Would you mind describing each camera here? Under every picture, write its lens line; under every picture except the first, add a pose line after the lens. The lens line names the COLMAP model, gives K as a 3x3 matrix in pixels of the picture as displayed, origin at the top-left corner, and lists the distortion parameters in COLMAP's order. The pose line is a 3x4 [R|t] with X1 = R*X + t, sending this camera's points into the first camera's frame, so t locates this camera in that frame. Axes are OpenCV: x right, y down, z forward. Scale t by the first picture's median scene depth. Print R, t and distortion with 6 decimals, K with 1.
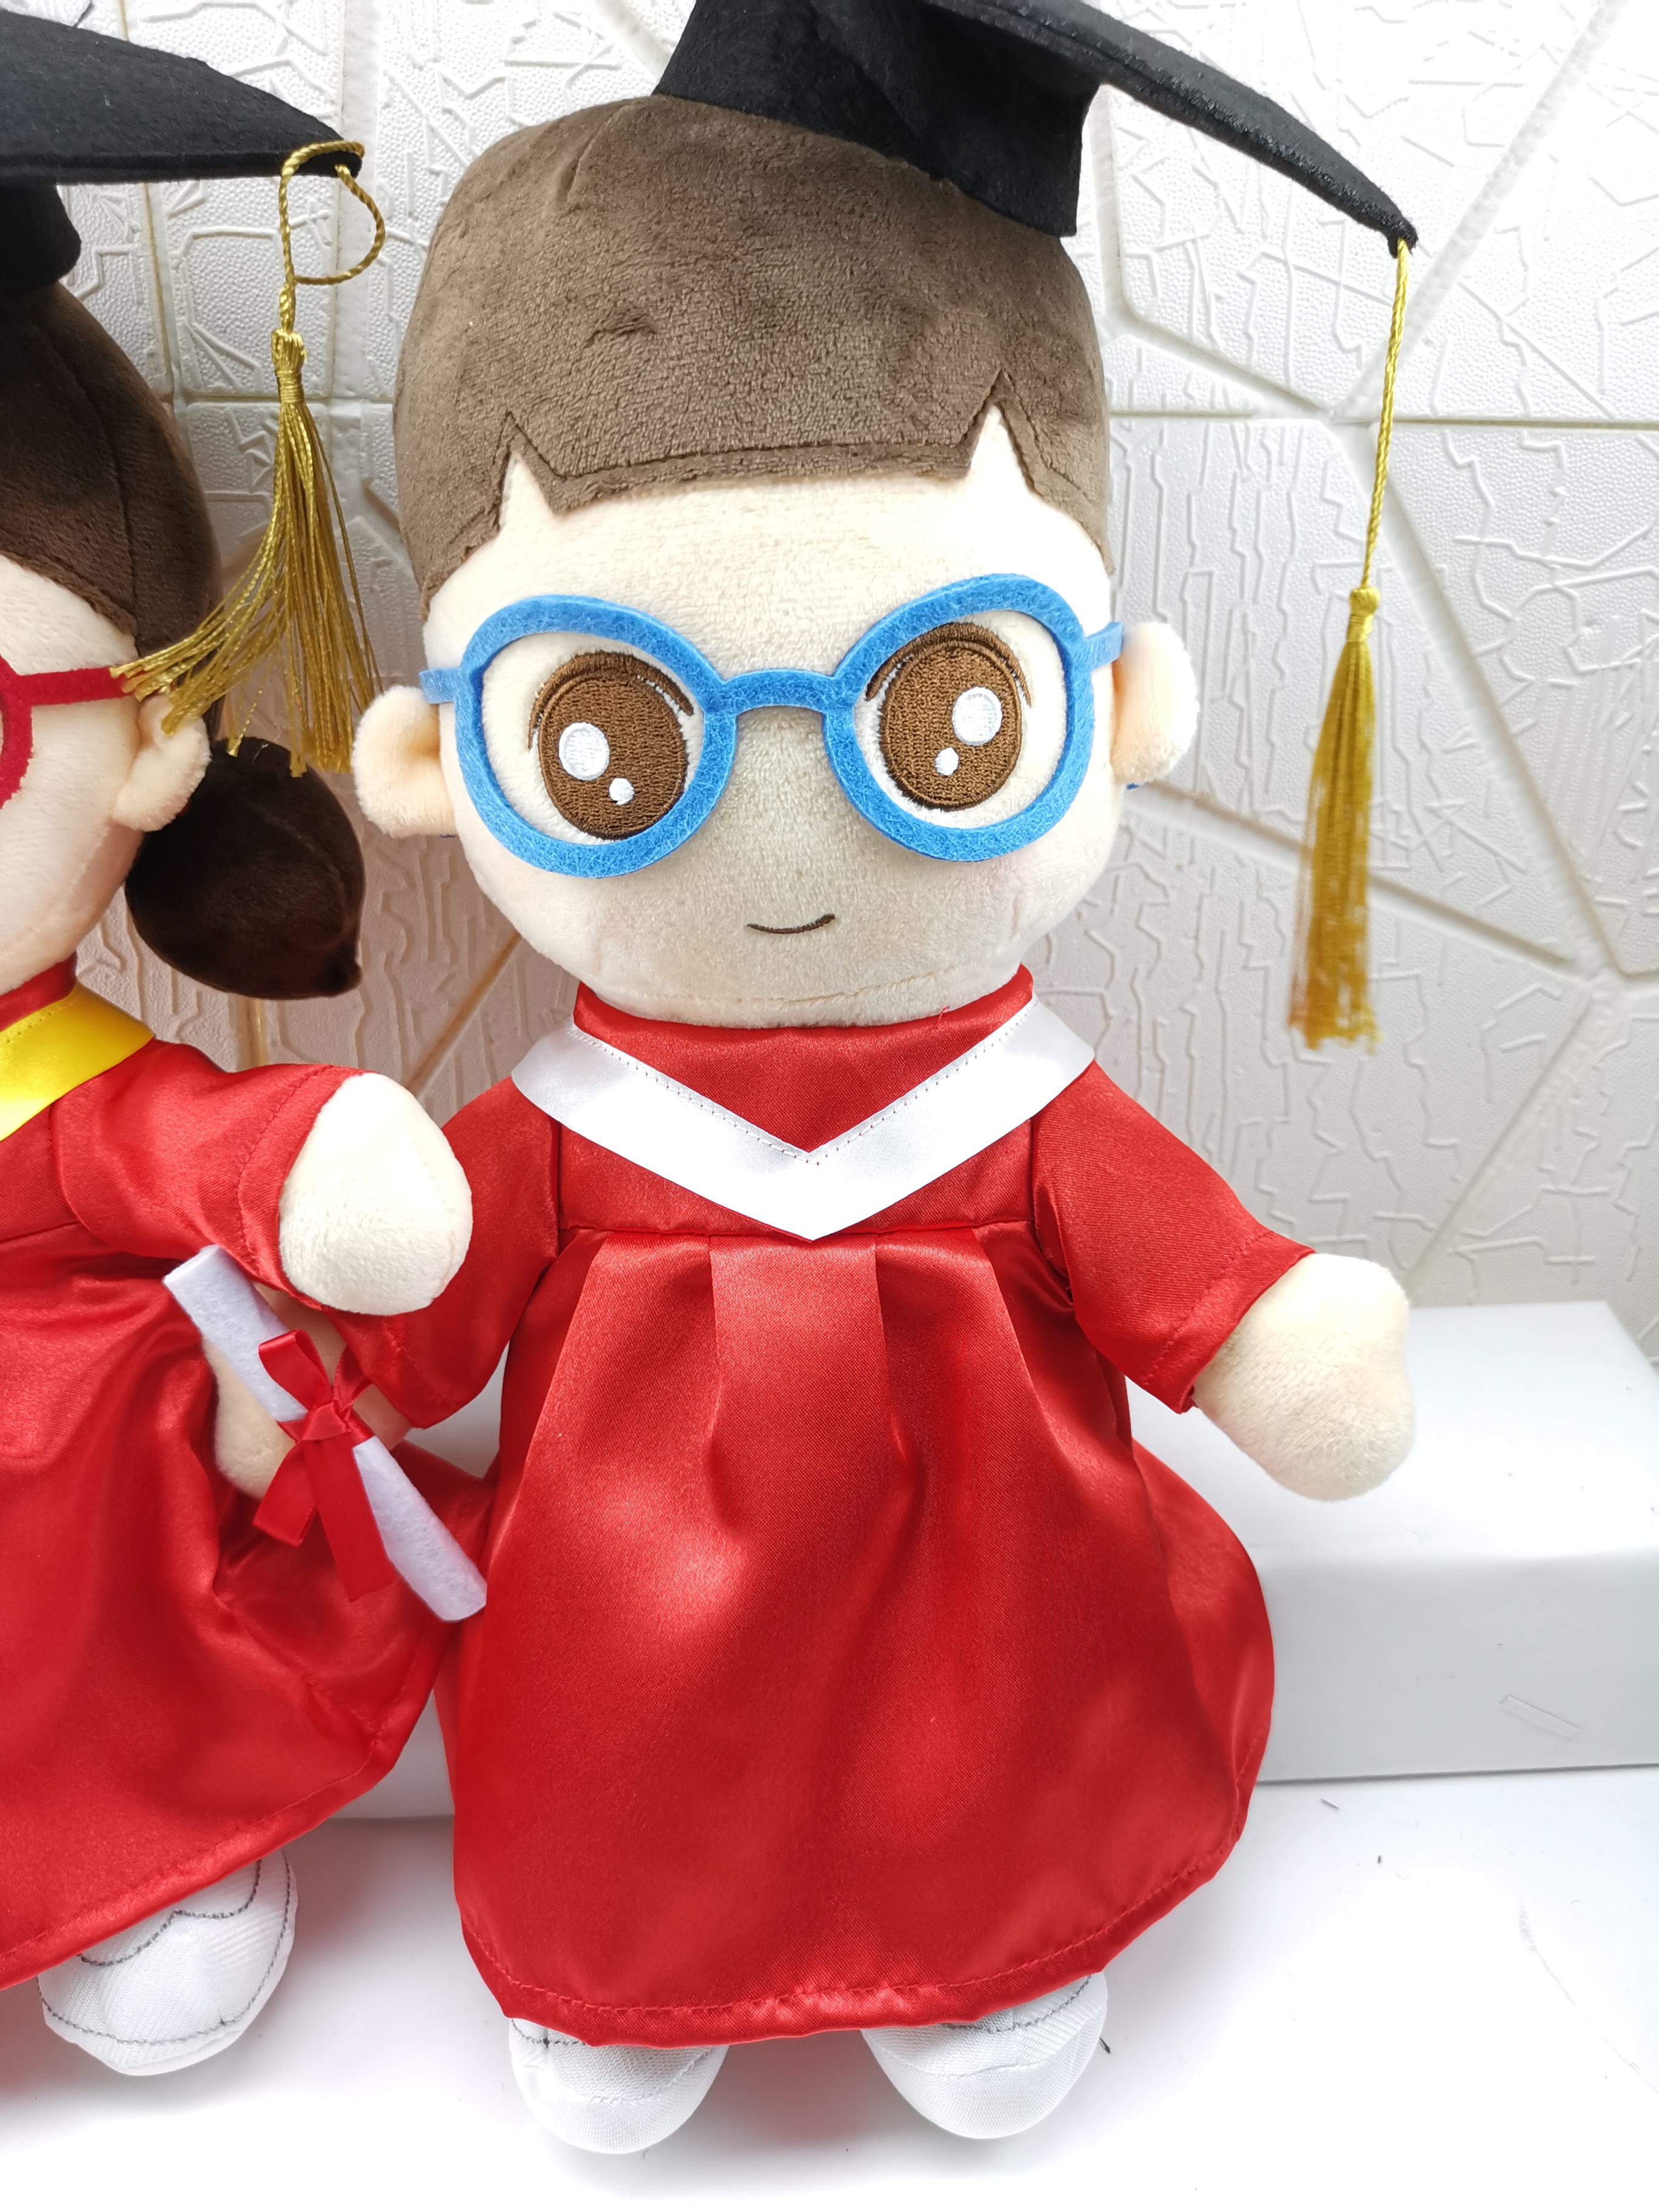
lens RADIAL K [[1696.4, 0, 829.5], [0, 1696.4, 1106.0], [0, 0, 1]] dist [-0.007567, -0.008323]
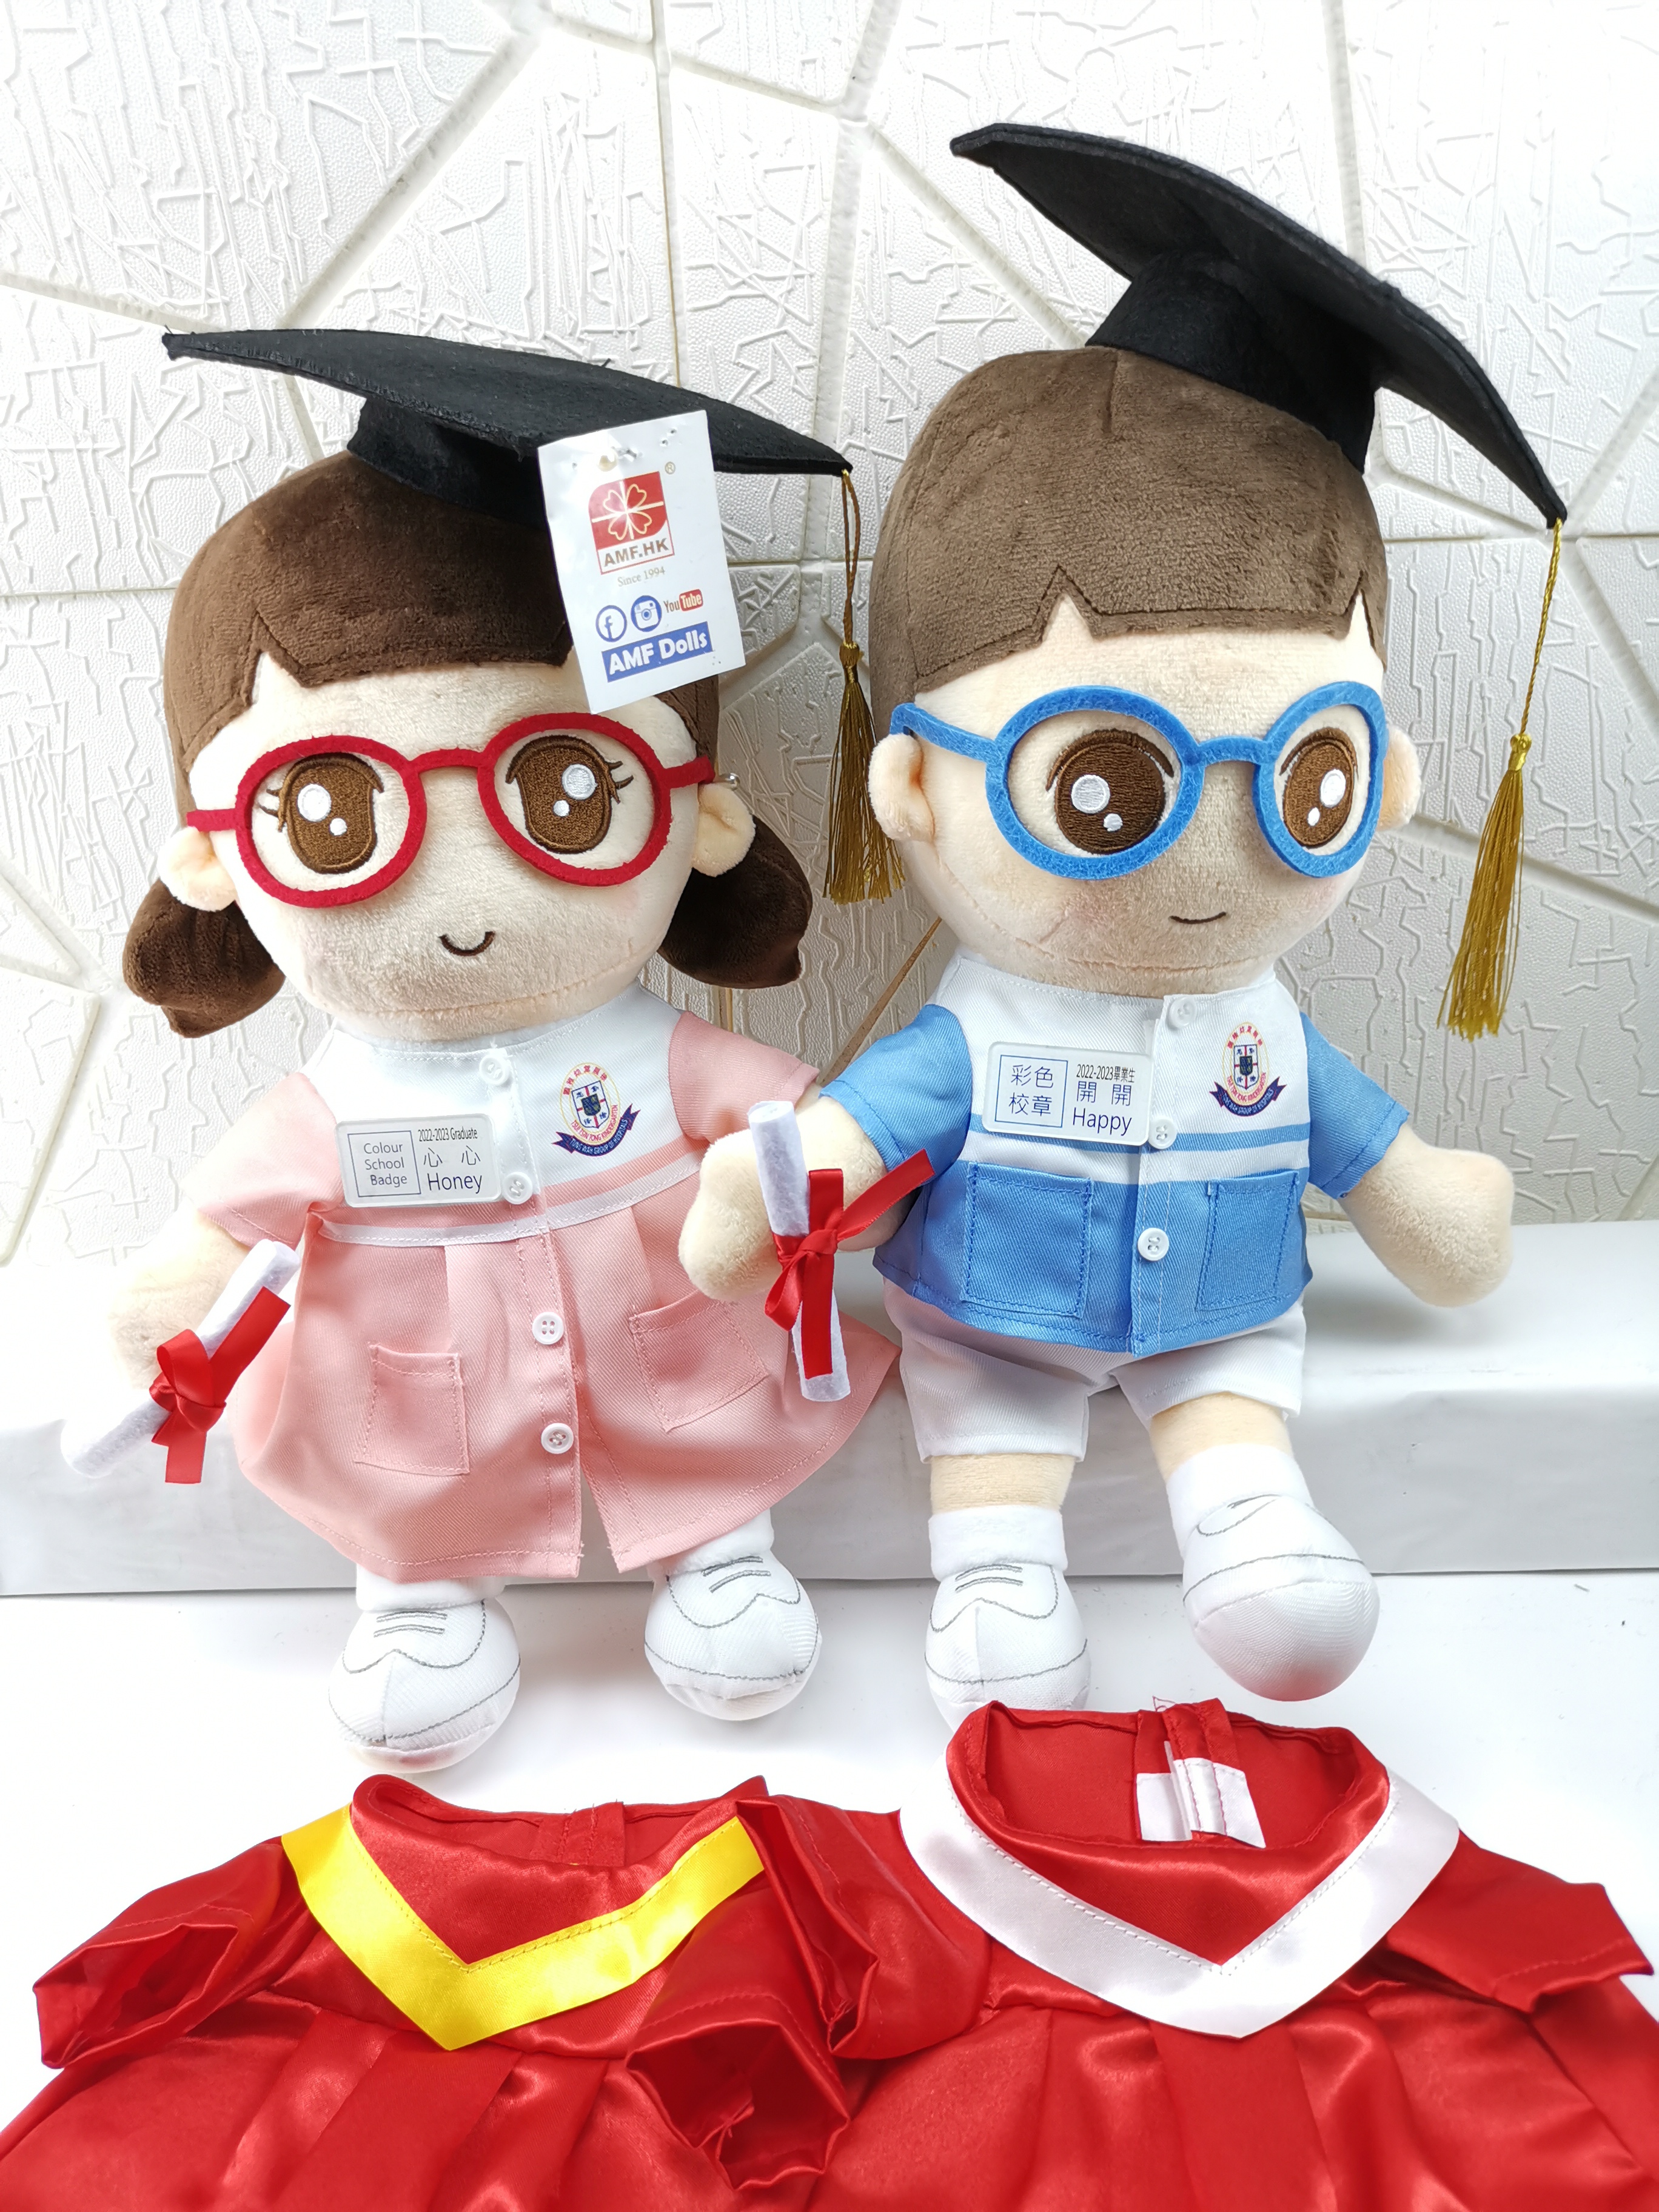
lens RADIAL K [[1702.8, 0, 852.0], [0, 1702.8, 1101.9], [0, 0, 1]] dist [0.009850, -0.033672]
pose [[0.994338, -0.016424, -0.104990, -0.144125], [0.012623, 0.999244, -0.036766, 0.101480], [0.105514, 0.035232, 0.993793, -0.474691]]
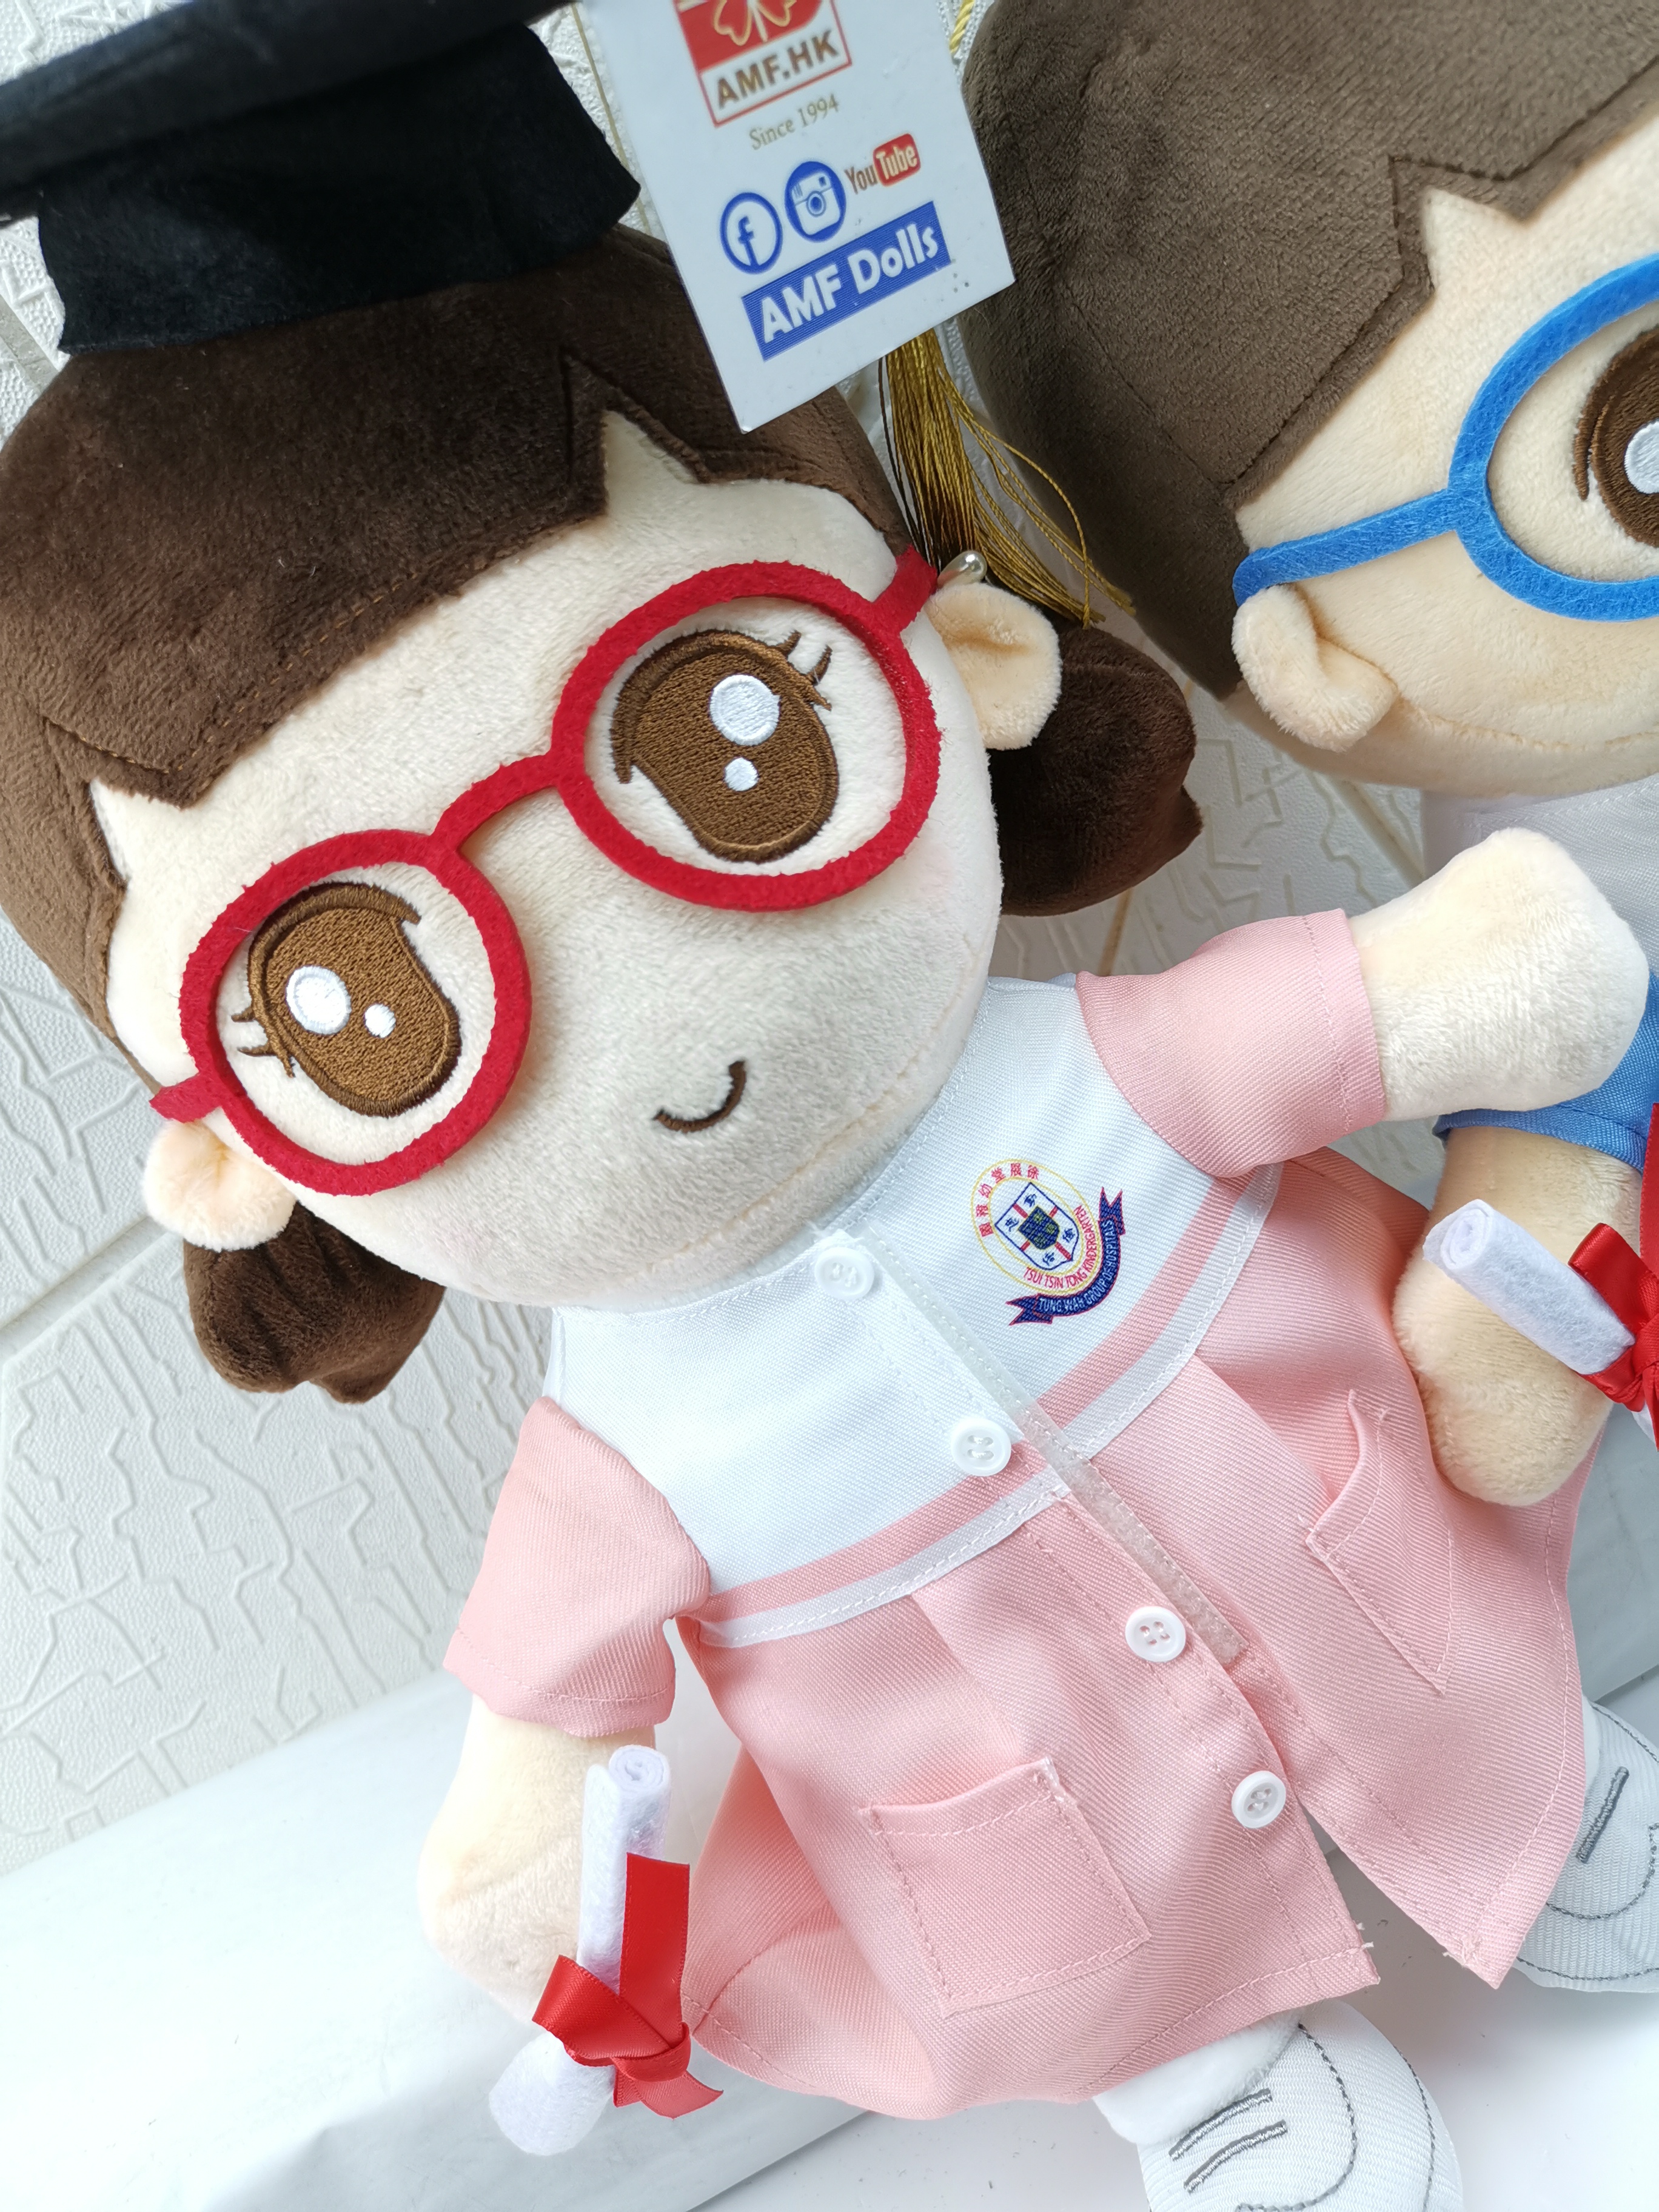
lens RADIAL K [[1699.1, 0, 829.5], [0, 1699.1, 1106.0], [0, 0, 1]] dist [0.005975, -0.000211]
pose [[0.860847, -0.496497, -0.111507, -0.495998], [0.500866, 0.865422, 0.013357, -0.069134], [0.089869, -0.067349, 0.993674, 0.190026]]
